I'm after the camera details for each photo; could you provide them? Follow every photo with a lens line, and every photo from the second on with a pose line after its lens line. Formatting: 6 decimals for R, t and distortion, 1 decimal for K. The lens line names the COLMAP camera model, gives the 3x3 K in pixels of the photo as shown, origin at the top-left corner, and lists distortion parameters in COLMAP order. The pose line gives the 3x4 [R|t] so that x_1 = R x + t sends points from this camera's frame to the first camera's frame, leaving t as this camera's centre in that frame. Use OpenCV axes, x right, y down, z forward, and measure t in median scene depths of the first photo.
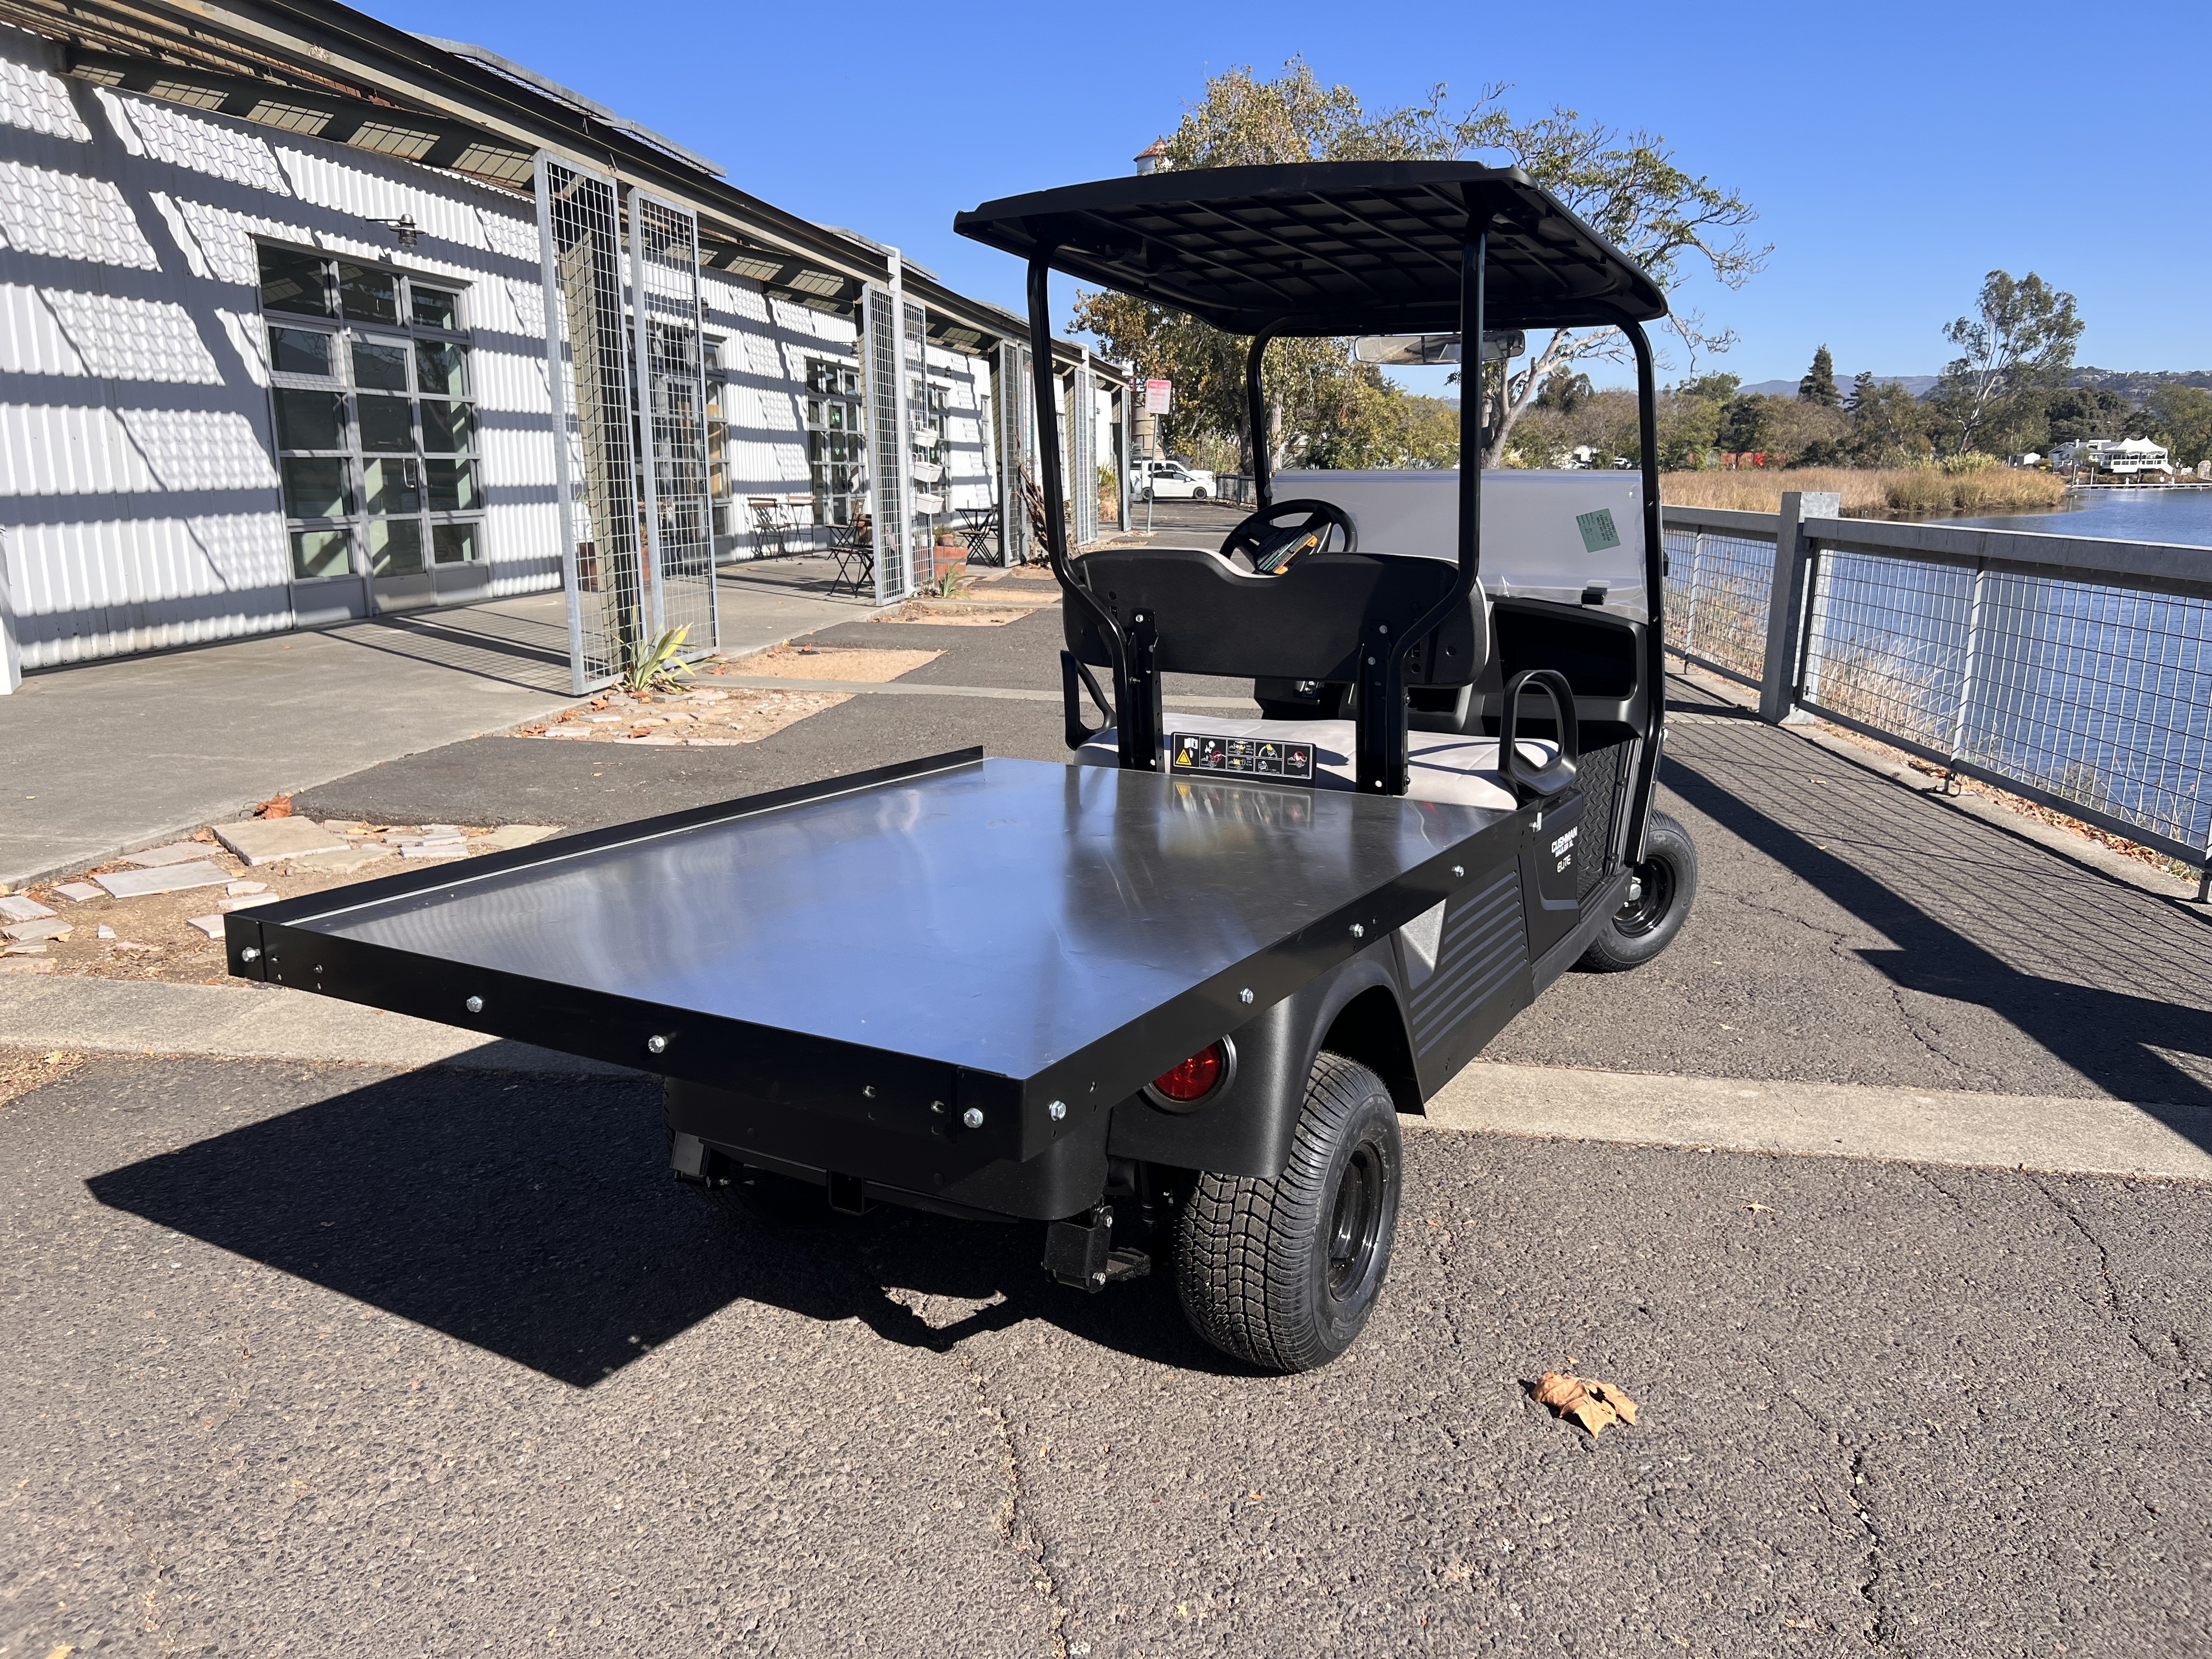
lens RADIAL K [[1681.1, 0, 1109.7], [0, 1681.1, 832.1], [0, 0, 1]] dist [0.047990, -0.056824]
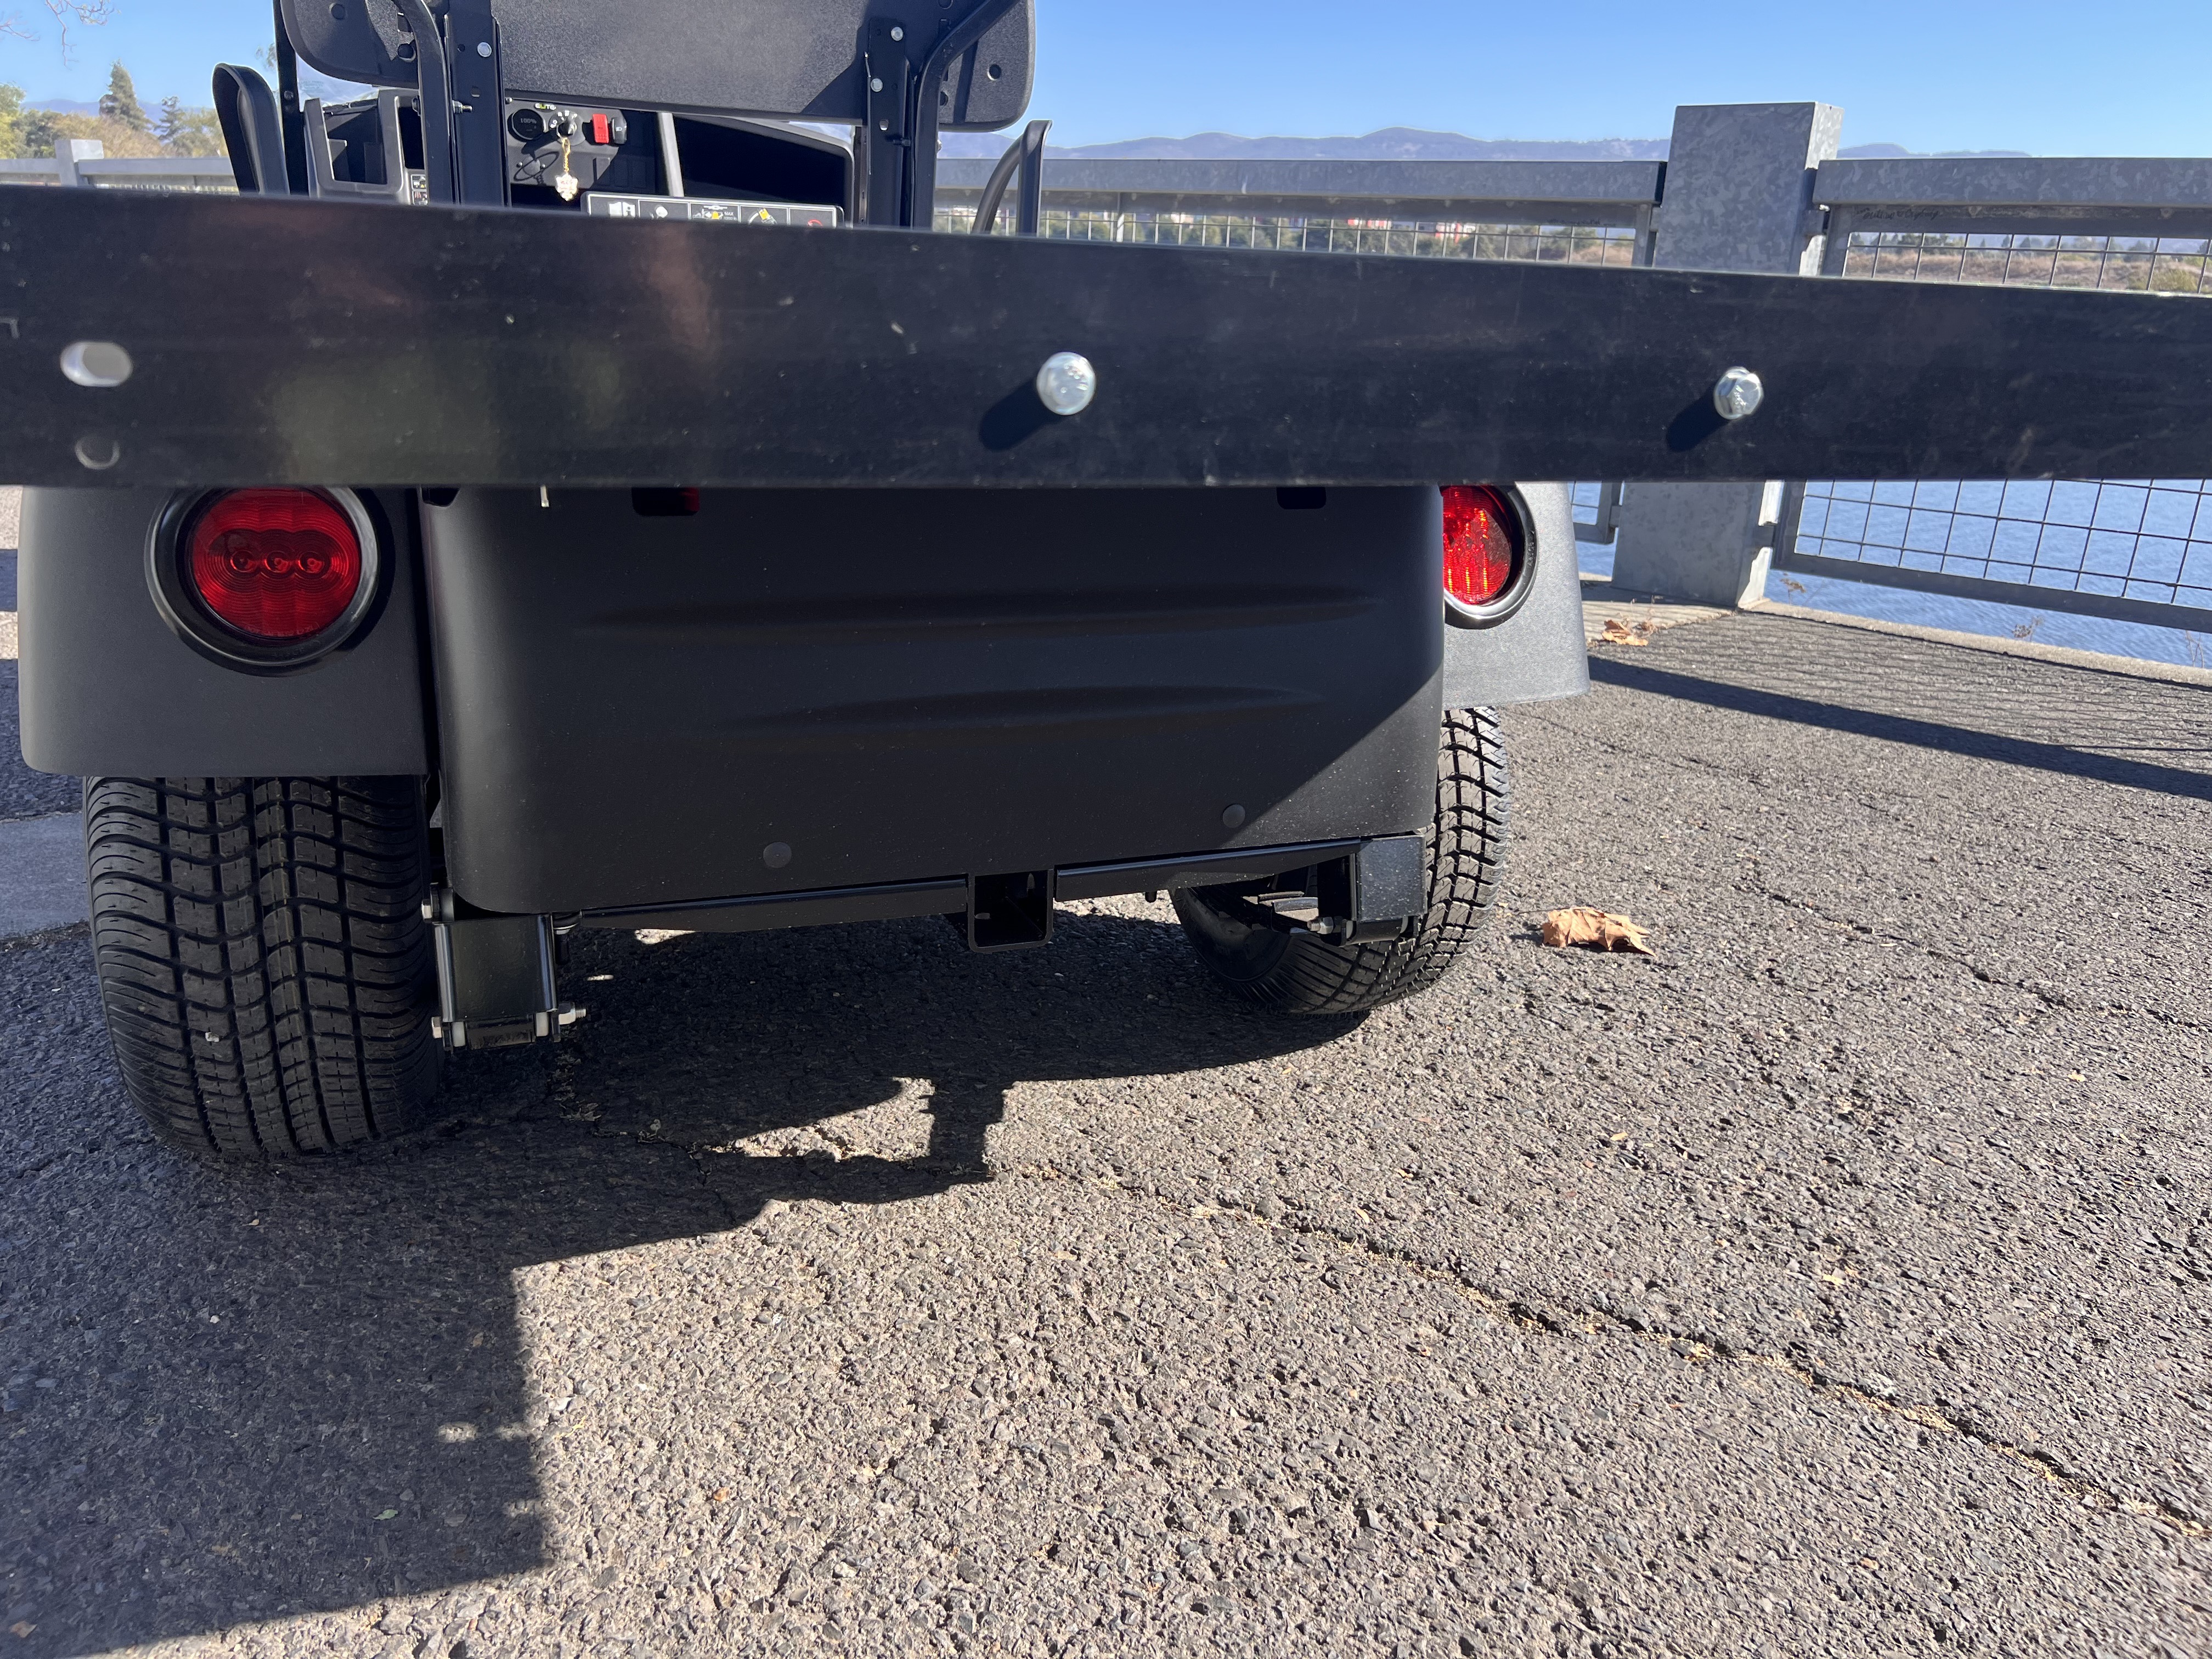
lens RADIAL K [[1681.1, 0, 1104.3], [0, 1681.1, 827.6], [0, 0, 1]] dist [0.047990, -0.056824]
pose [[0.633068, -0.223057, 0.741263, -0.018533], [0.120552, 0.974310, 0.190229, 0.003701], [-0.764652, -0.031067, 0.643694, 0.024613]]
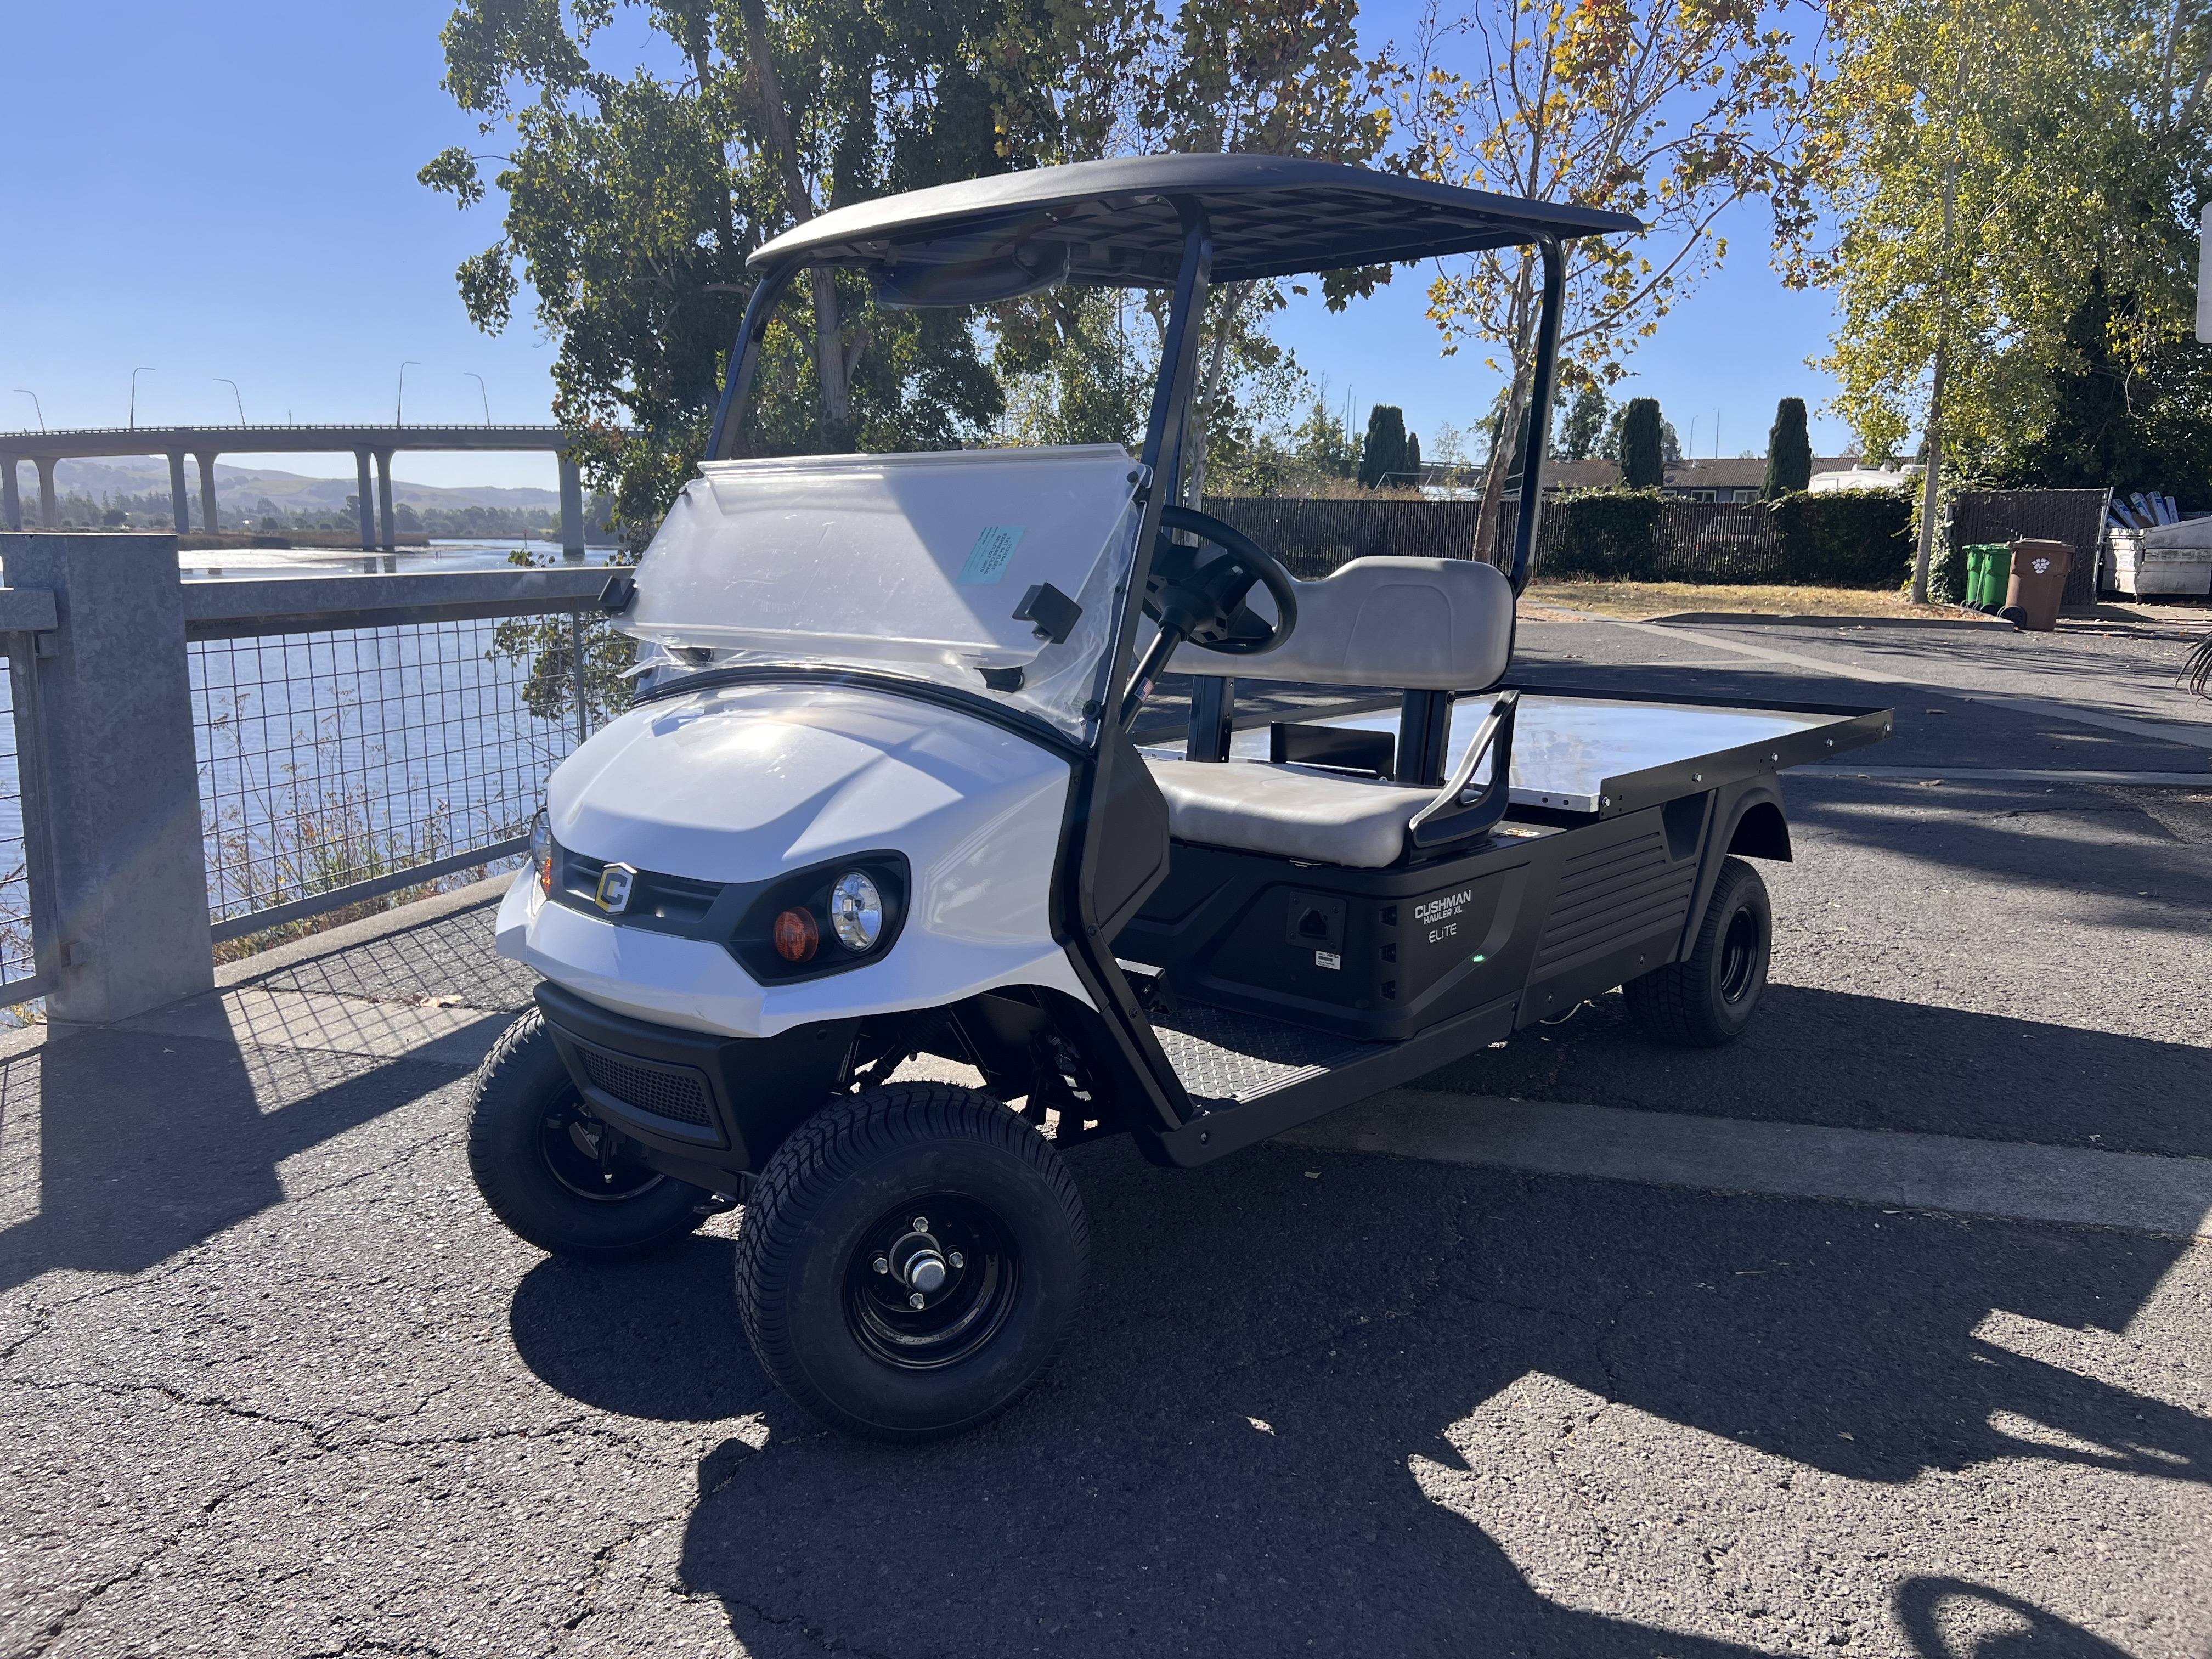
lens RADIAL K [[1681.1, 0, 1119.7], [0, 1681.1, 833.5], [0, 0, 1]] dist [0.047990, -0.056824]
pose [[-0.983081, -0.043535, 0.177921, 0.000977], [0.025453, 0.929452, 0.368064, -0.020866], [-0.181393, 0.366365, -0.912619, 0.107459]]
